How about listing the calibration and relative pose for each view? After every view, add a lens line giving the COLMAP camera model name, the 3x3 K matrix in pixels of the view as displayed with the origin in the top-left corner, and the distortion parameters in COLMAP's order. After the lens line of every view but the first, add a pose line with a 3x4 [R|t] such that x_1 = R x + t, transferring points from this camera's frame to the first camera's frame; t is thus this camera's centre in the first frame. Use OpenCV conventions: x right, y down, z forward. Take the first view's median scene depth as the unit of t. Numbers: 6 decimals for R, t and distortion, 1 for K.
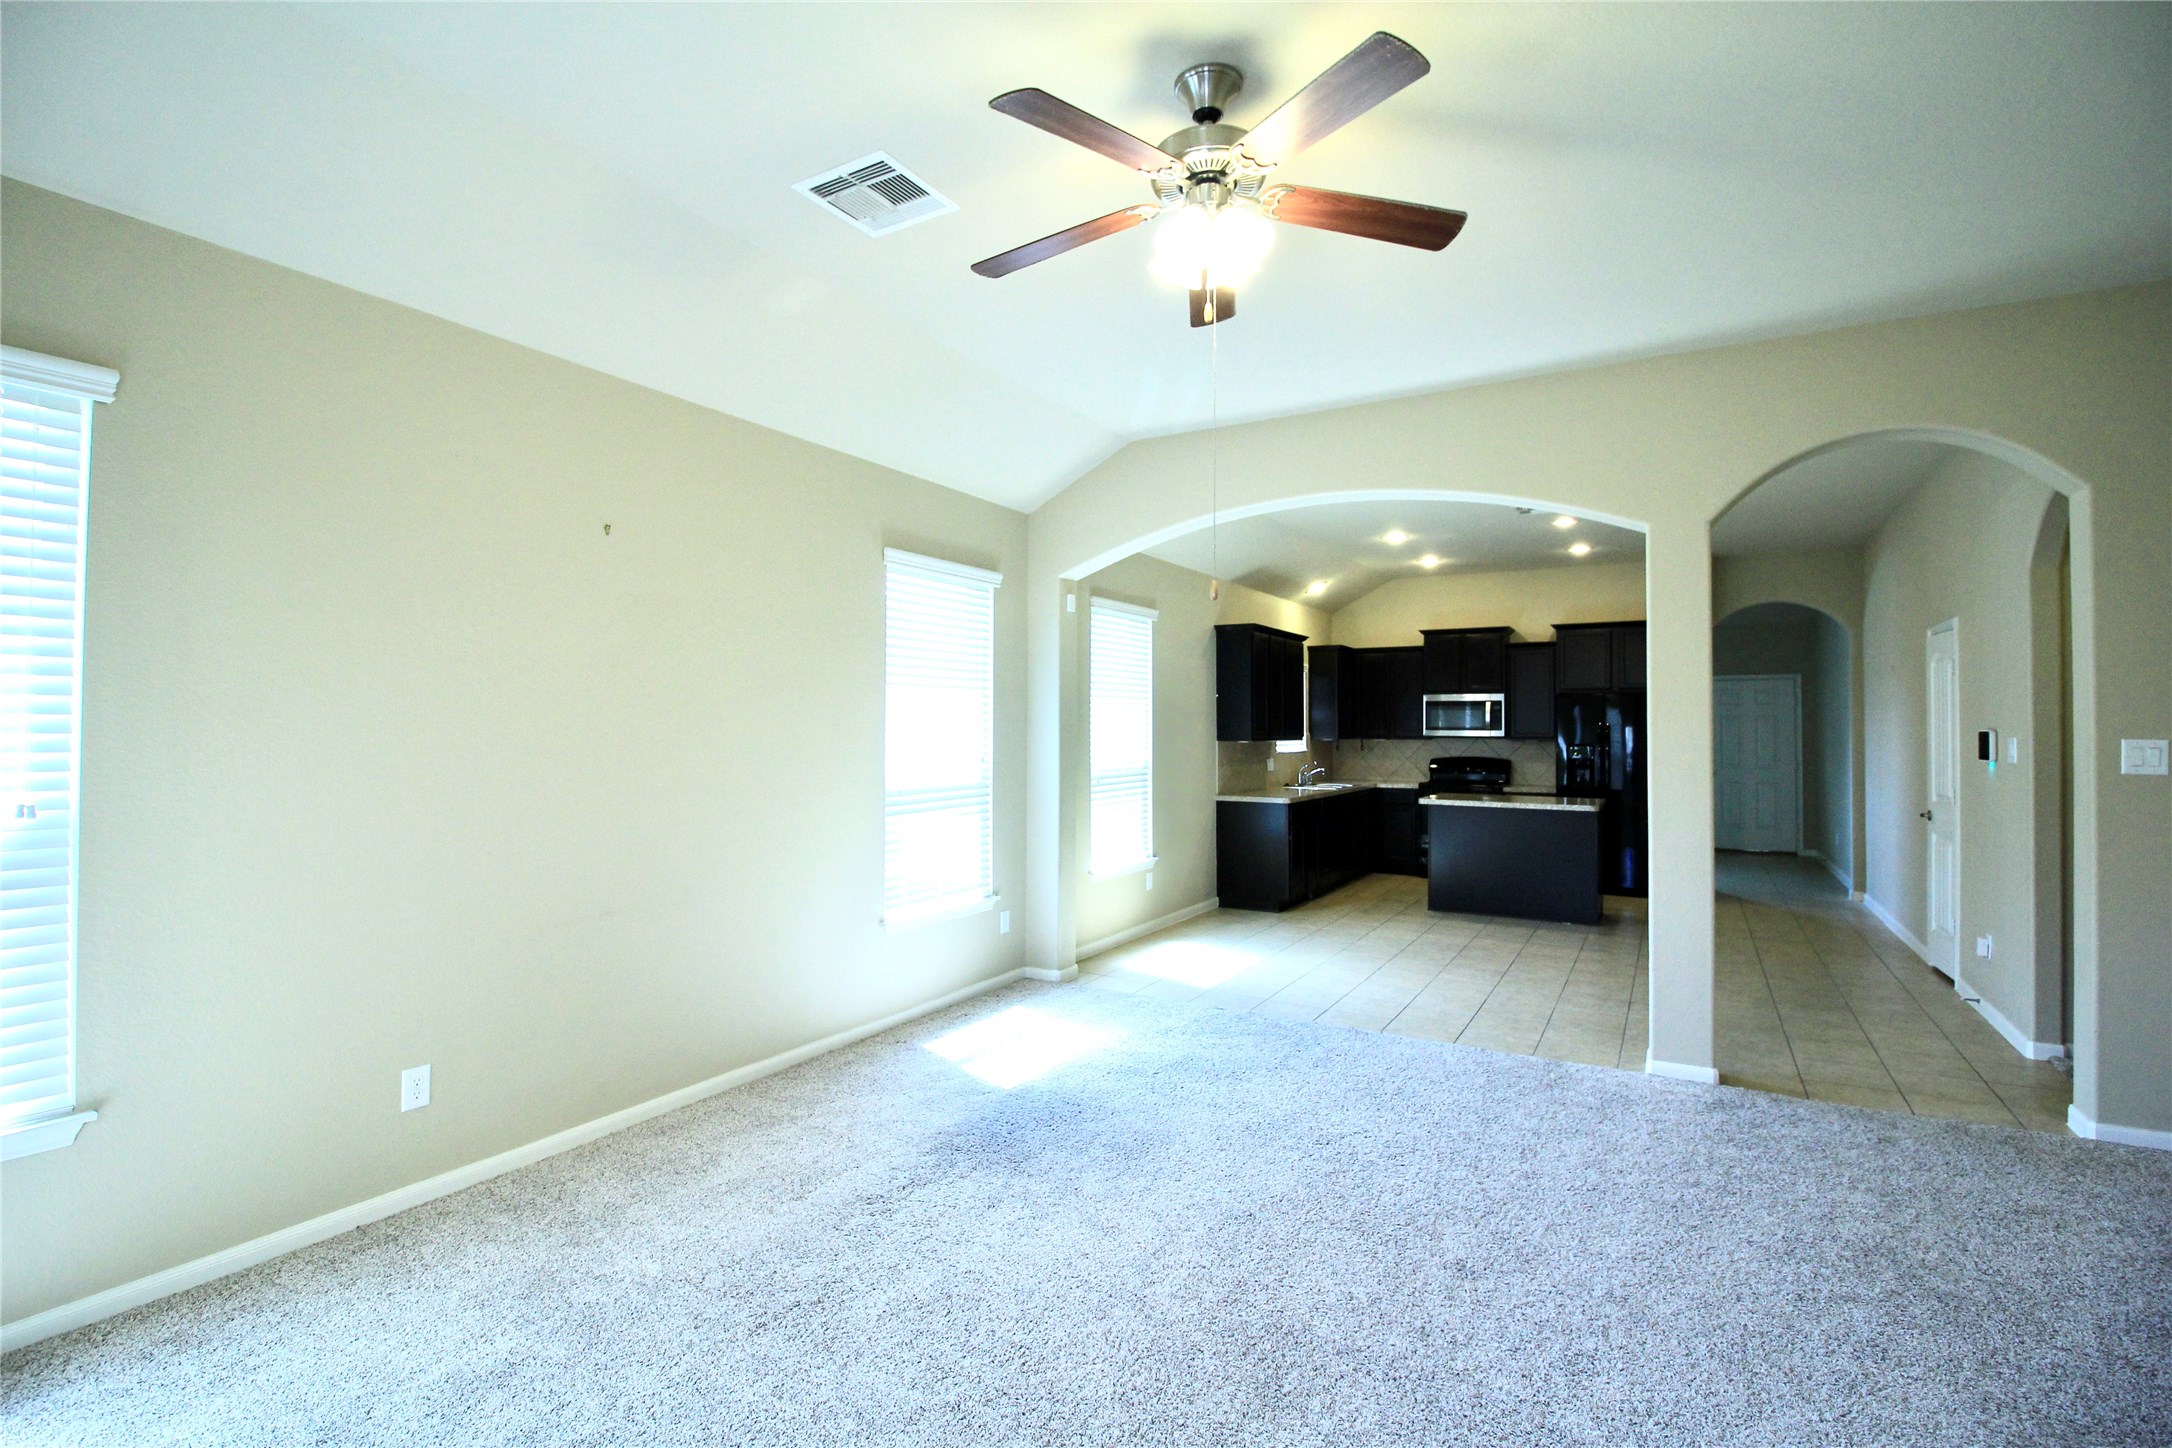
lens RADIAL K [[1004.2, 0, 1080.9], [0, 1004.2, 716.4], [0, 0, 1]] dist [0.000723, -0.013484]
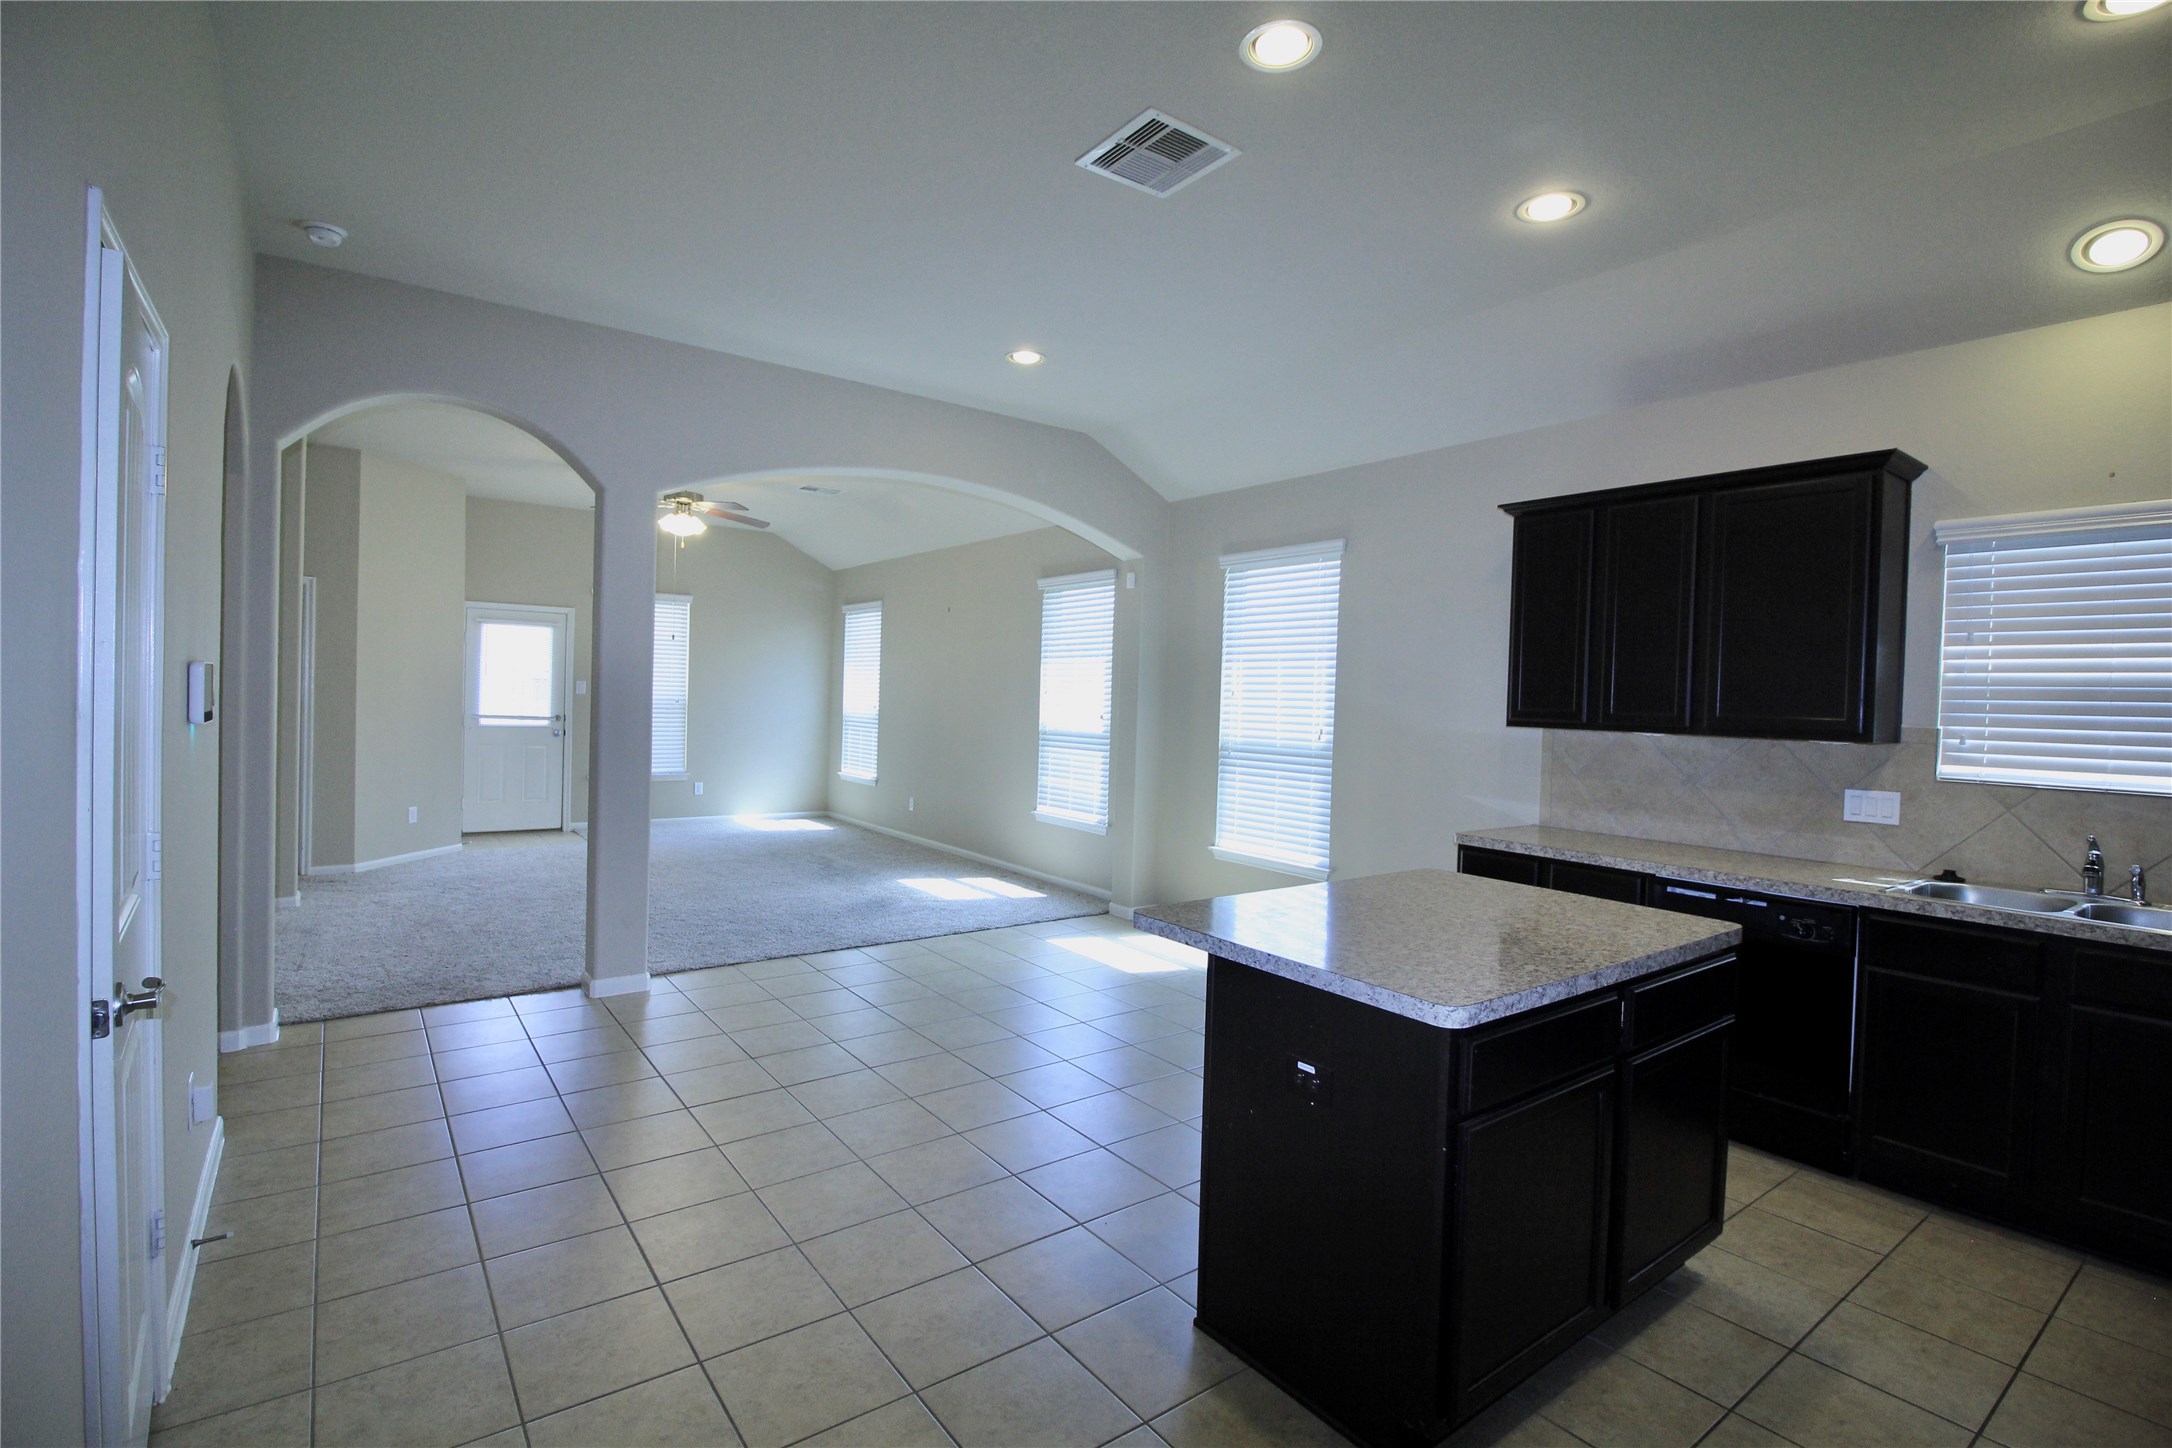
lens RADIAL K [[1004.2, 0, 1080.9], [0, 1004.2, 716.4], [0, 0, 1]] dist [0.000723, -0.013484]
pose [[-0.386712, 0.003351, -0.922195, 0.824536], [-0.022220, 0.999669, 0.012951, 0.019443], [0.921933, 0.025499, -0.386509, 1.097975]]
